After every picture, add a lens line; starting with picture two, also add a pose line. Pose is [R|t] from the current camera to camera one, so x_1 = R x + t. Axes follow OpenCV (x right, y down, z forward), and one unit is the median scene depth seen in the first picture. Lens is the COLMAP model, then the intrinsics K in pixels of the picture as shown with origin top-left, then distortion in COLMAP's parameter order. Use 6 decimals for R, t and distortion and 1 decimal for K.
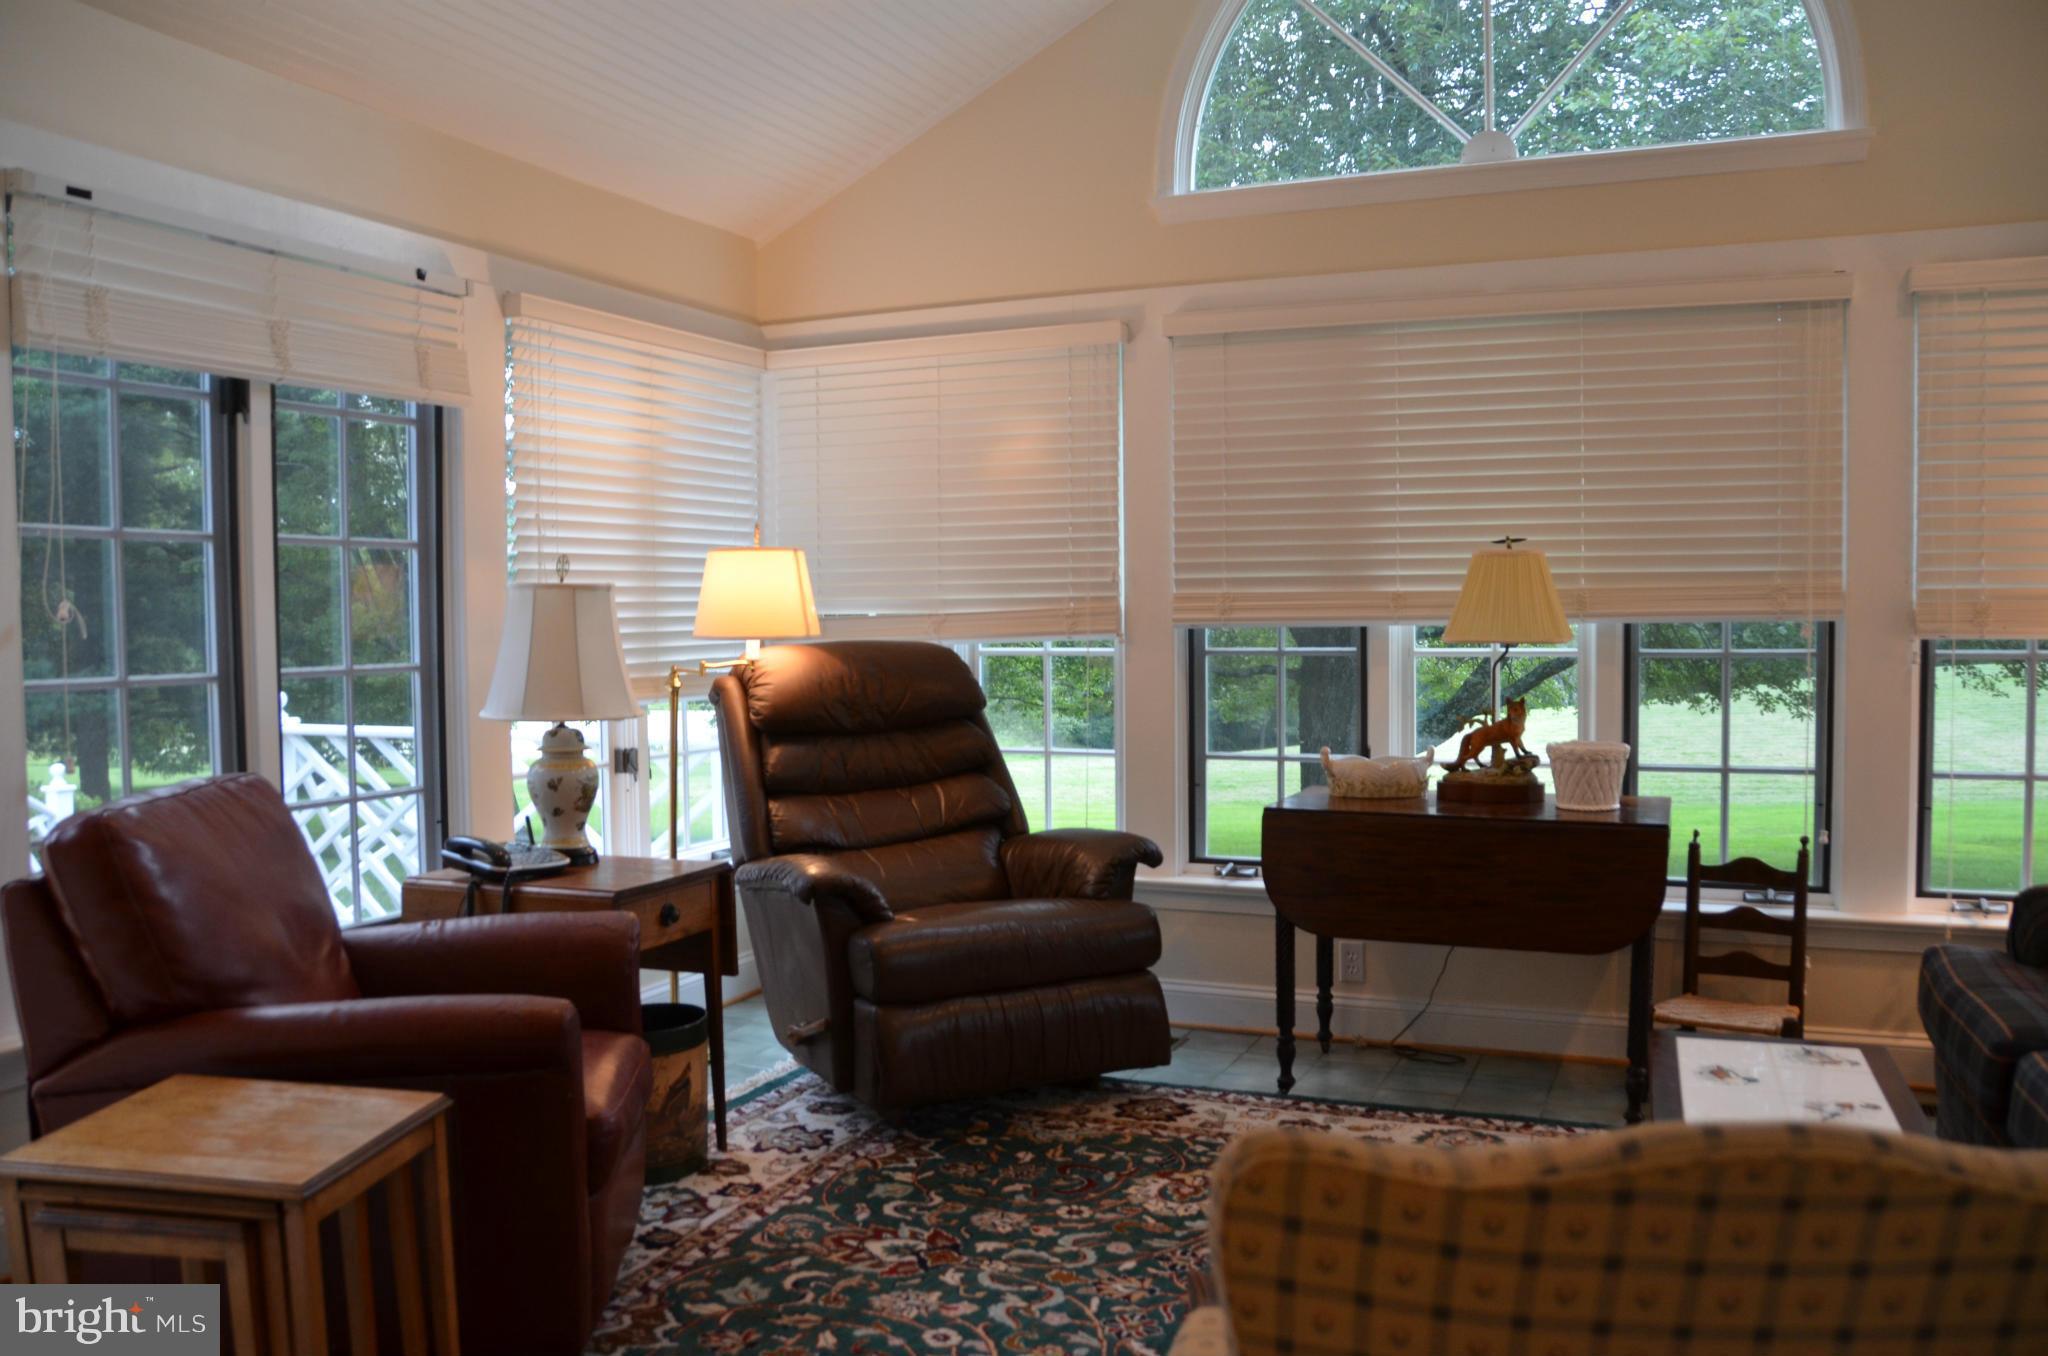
lens RADIAL K [[1624.0, 0, 1024.0], [0, 1624.0, 678.0], [0, 0, 1]] dist [-0.147896, 0.117807]
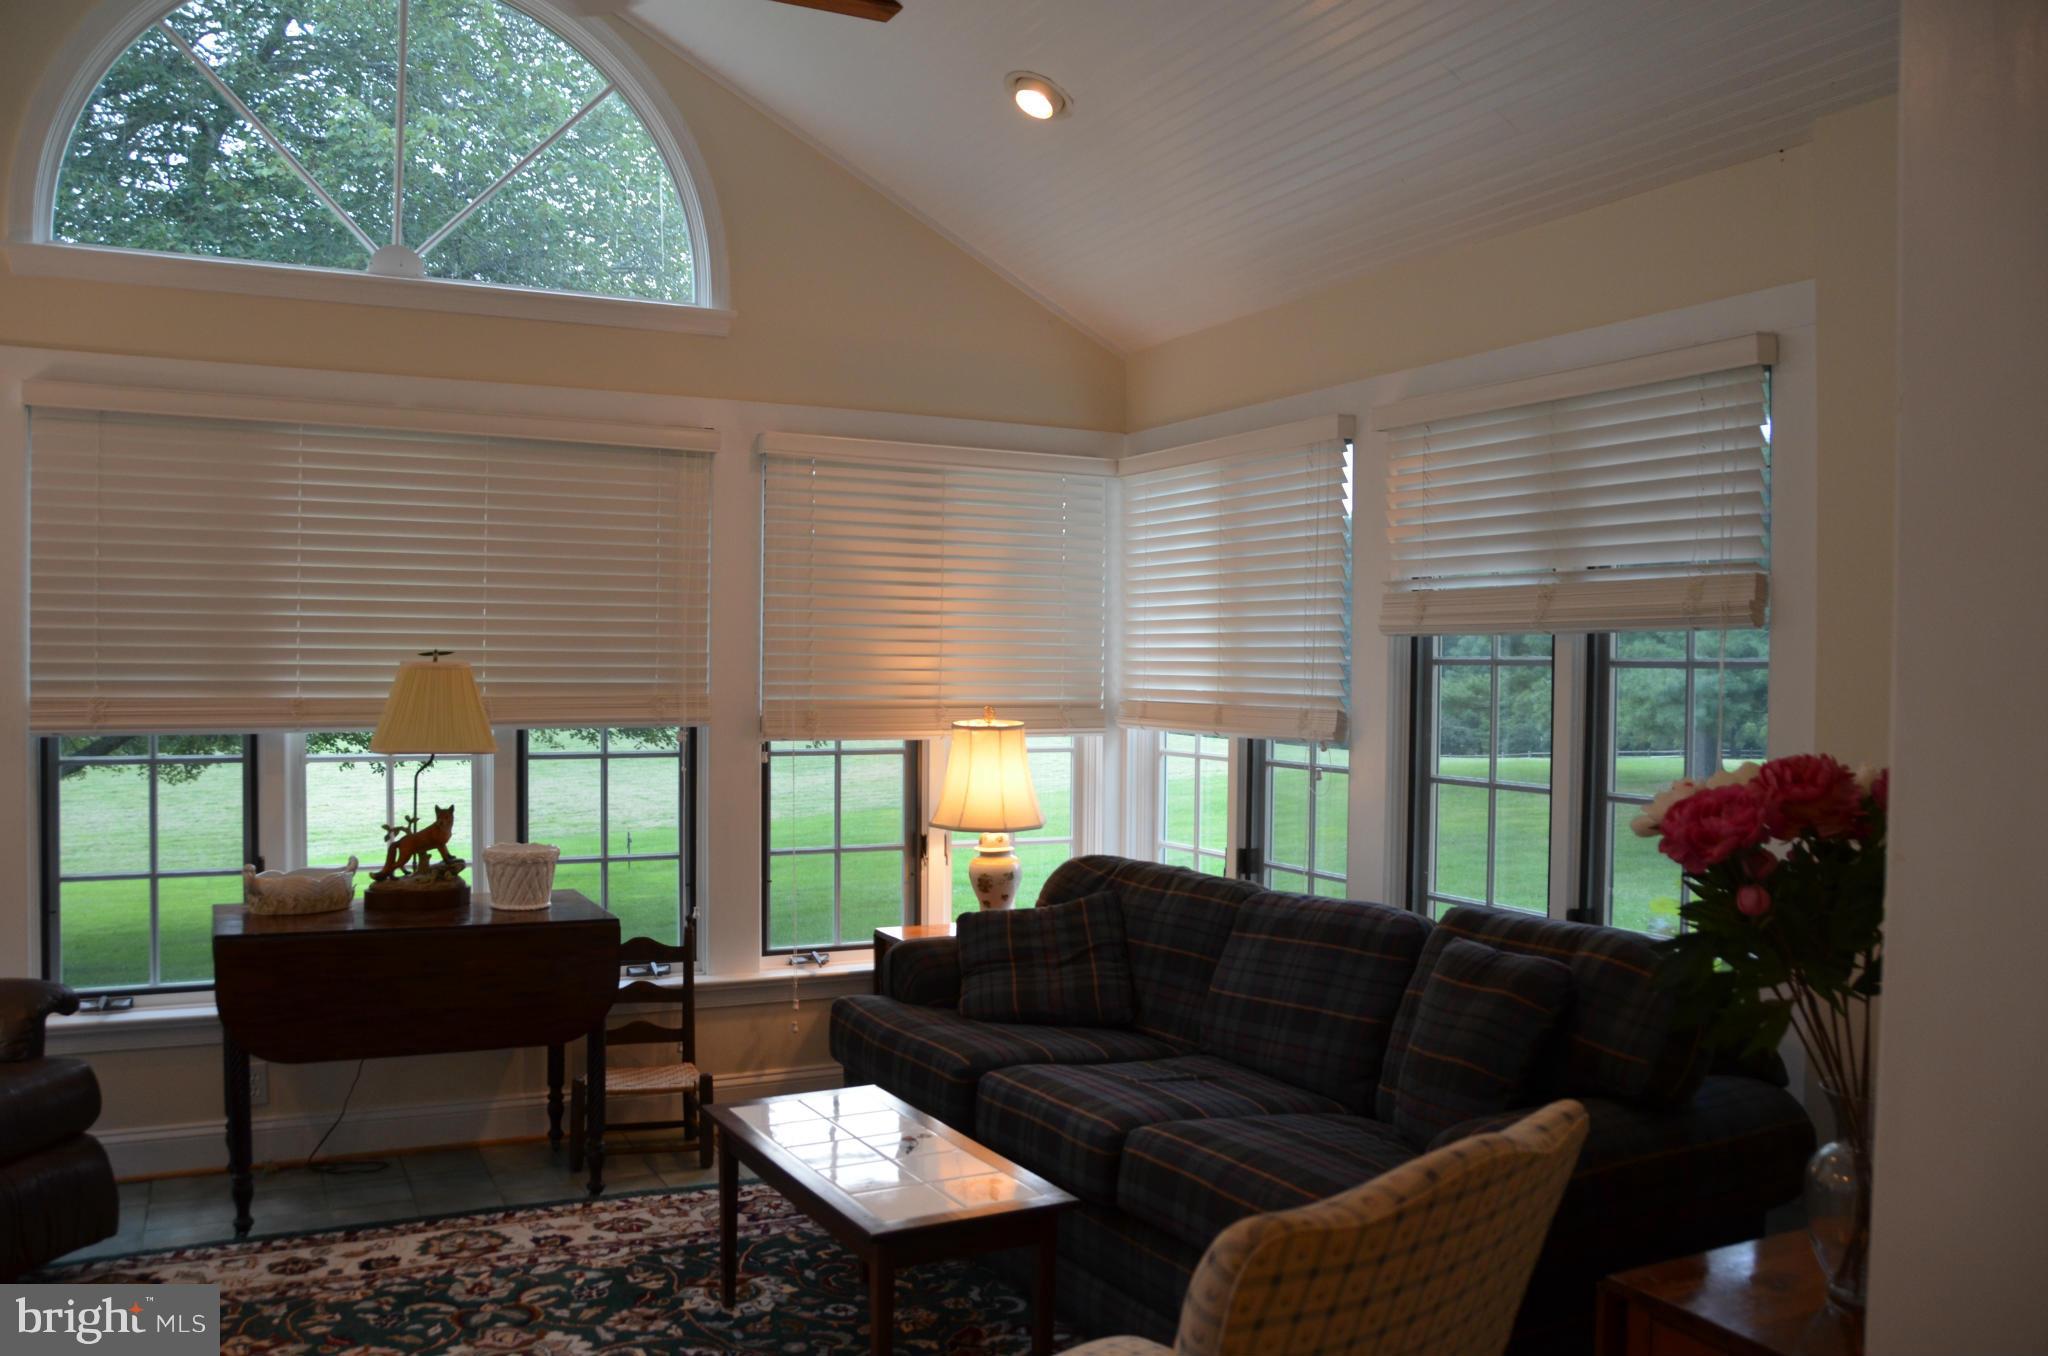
lens RADIAL K [[1624.0, 0, 1024.0], [0, 1624.0, 678.0], [0, 0, 1]] dist [-0.147896, 0.117807]
pose [[0.645536, 0.007641, 0.763692, -0.243522], [0.016888, 0.999563, -0.024276, -0.039223], [-0.763543, 0.028568, 0.645125, 0.047156]]
